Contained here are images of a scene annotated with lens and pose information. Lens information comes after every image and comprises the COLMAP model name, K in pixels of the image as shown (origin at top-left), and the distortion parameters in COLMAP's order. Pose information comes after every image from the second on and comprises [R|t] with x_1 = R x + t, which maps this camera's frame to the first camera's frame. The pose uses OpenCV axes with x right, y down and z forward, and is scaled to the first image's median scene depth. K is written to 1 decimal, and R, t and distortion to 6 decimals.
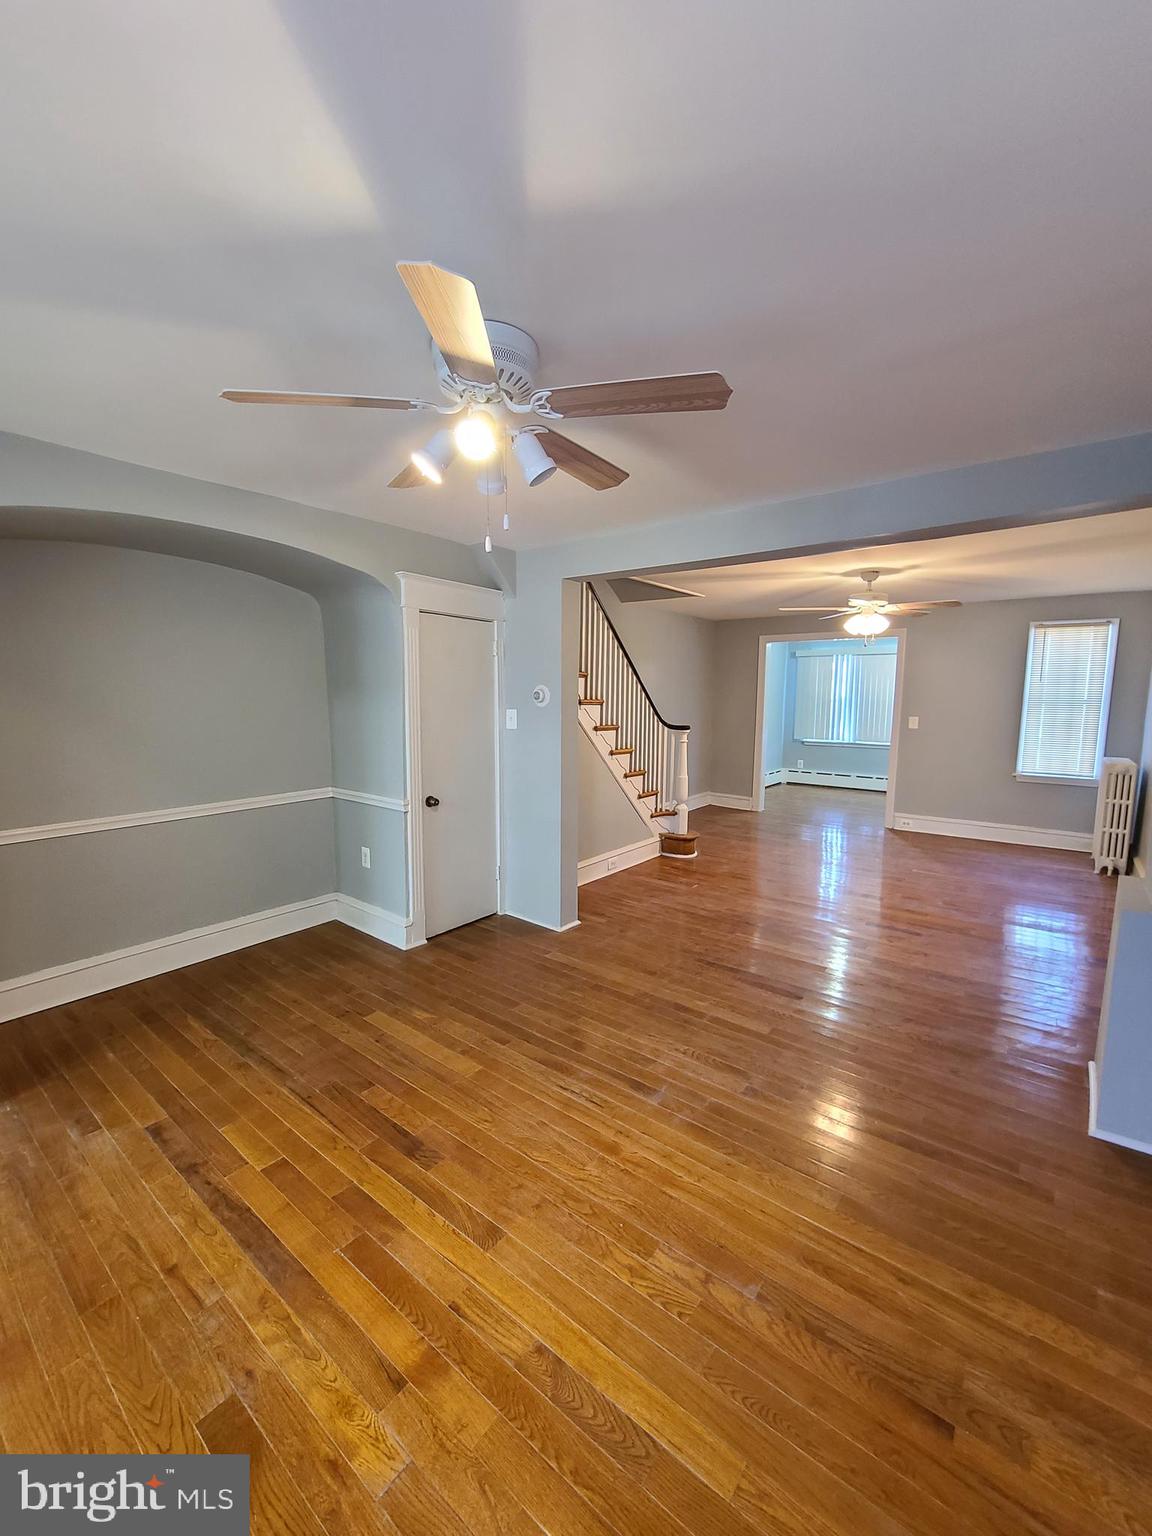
lens RADIAL K [[628.9, 0, 579.2], [0, 628.9, 772.0], [0, 0, 1]] dist [-0.008378, 0.001230]
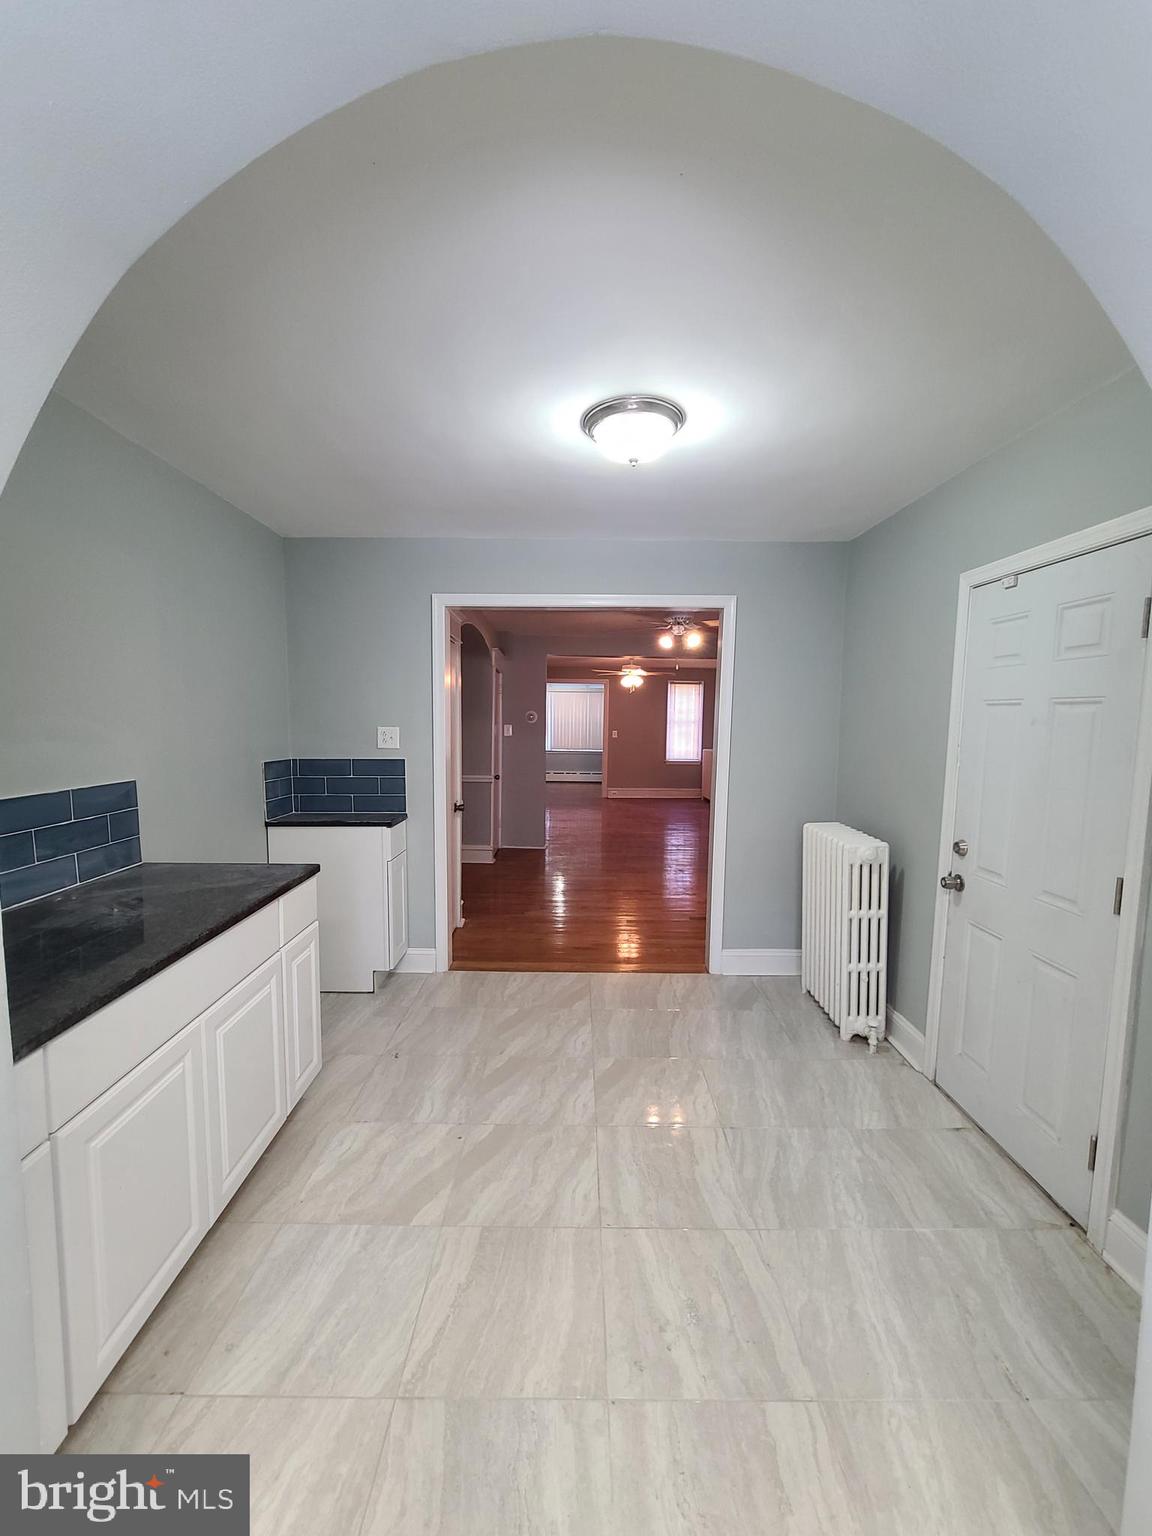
lens RADIAL K [[628.9, 0, 579.2], [0, 628.9, 772.0], [0, 0, 1]] dist [-0.008378, 0.001230]
pose [[0.777607, -0.046974, 0.626993, -0.824936], [0.070788, 0.997406, -0.013067, 0.051742], [-0.624753, 0.054544, 0.778915, -0.358052]]
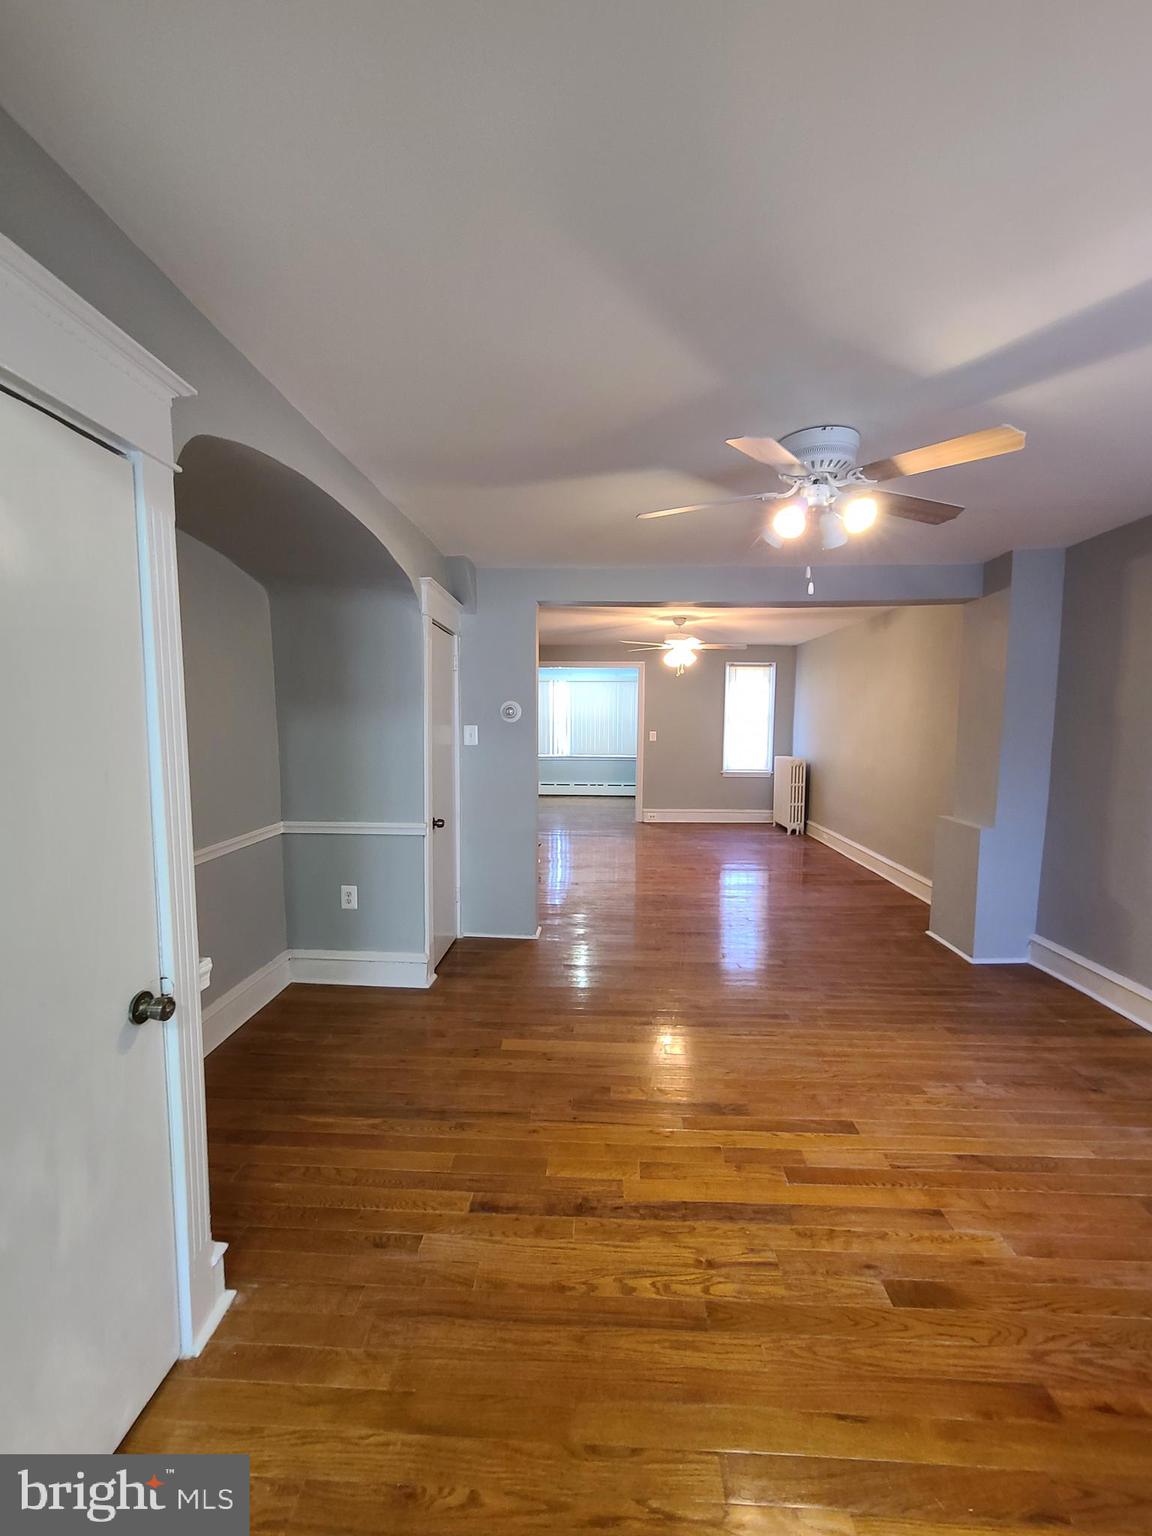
lens RADIAL K [[628.9, 0, 579.2], [0, 628.9, 772.0], [0, 0, 1]] dist [-0.008378, 0.001230]
pose [[0.810772, -0.051102, 0.583127, -0.436141], [0.072457, 0.997282, -0.013346, -0.000776], [-0.580860, 0.053072, 0.812272, 0.081066]]
